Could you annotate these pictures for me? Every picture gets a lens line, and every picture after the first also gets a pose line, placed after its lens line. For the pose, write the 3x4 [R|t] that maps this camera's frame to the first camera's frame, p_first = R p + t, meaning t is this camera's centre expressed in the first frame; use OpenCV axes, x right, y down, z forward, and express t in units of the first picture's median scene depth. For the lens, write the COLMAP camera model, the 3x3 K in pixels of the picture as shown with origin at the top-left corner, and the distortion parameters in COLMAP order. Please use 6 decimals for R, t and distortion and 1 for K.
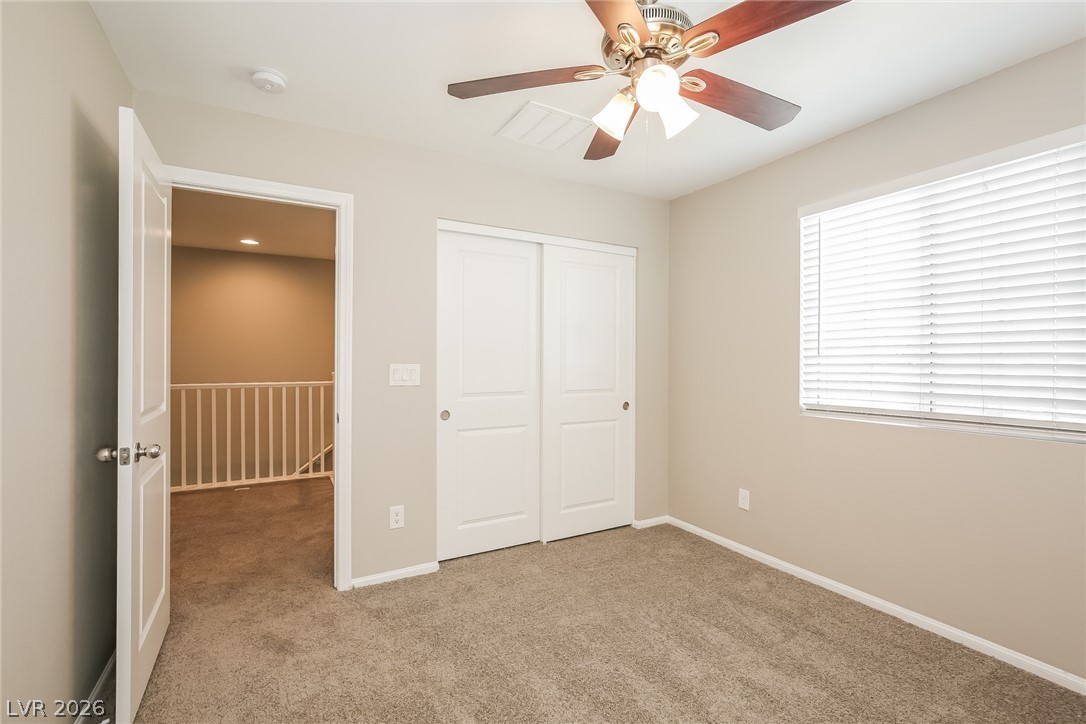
lens RADIAL K [[499.2, 0, 549.6], [0, 499.2, 358.9], [0, 0, 1]] dist [-0.017570, 0.001242]
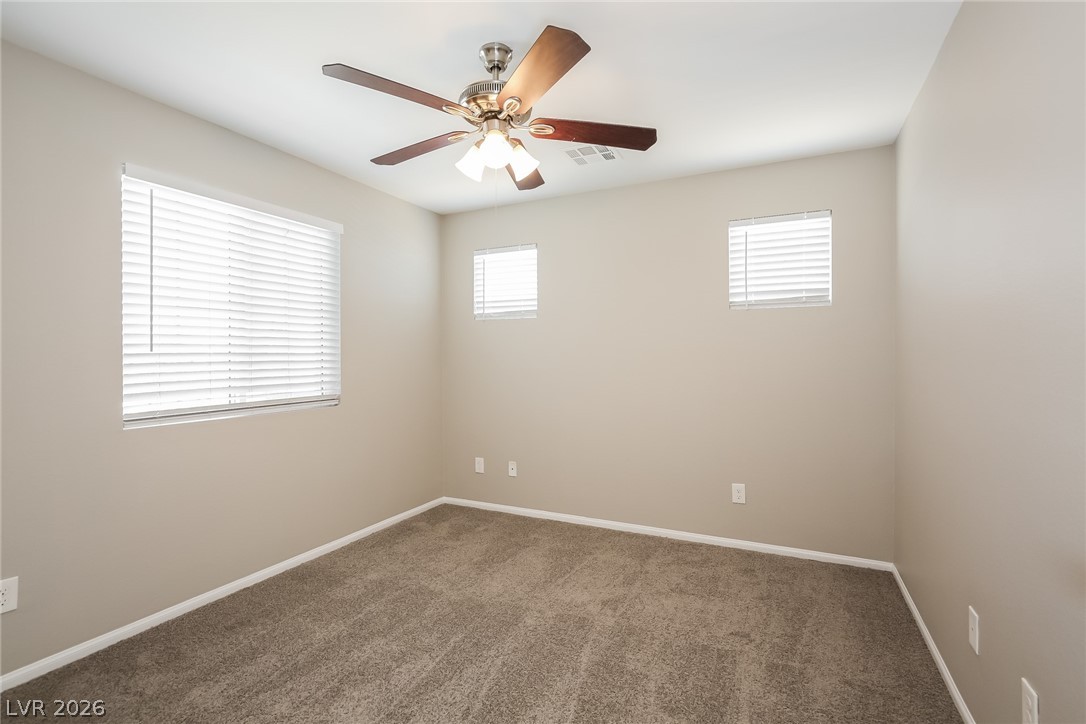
lens RADIAL K [[499.2, 0, 549.6], [0, 499.2, 358.9], [0, 0, 1]] dist [-0.017570, 0.001242]
pose [[-0.578234, -0.004548, 0.815858, -0.575763], [-0.000822, 0.999987, 0.004991, -0.002385], [-0.815870, 0.002215, -0.578231, 1.022888]]
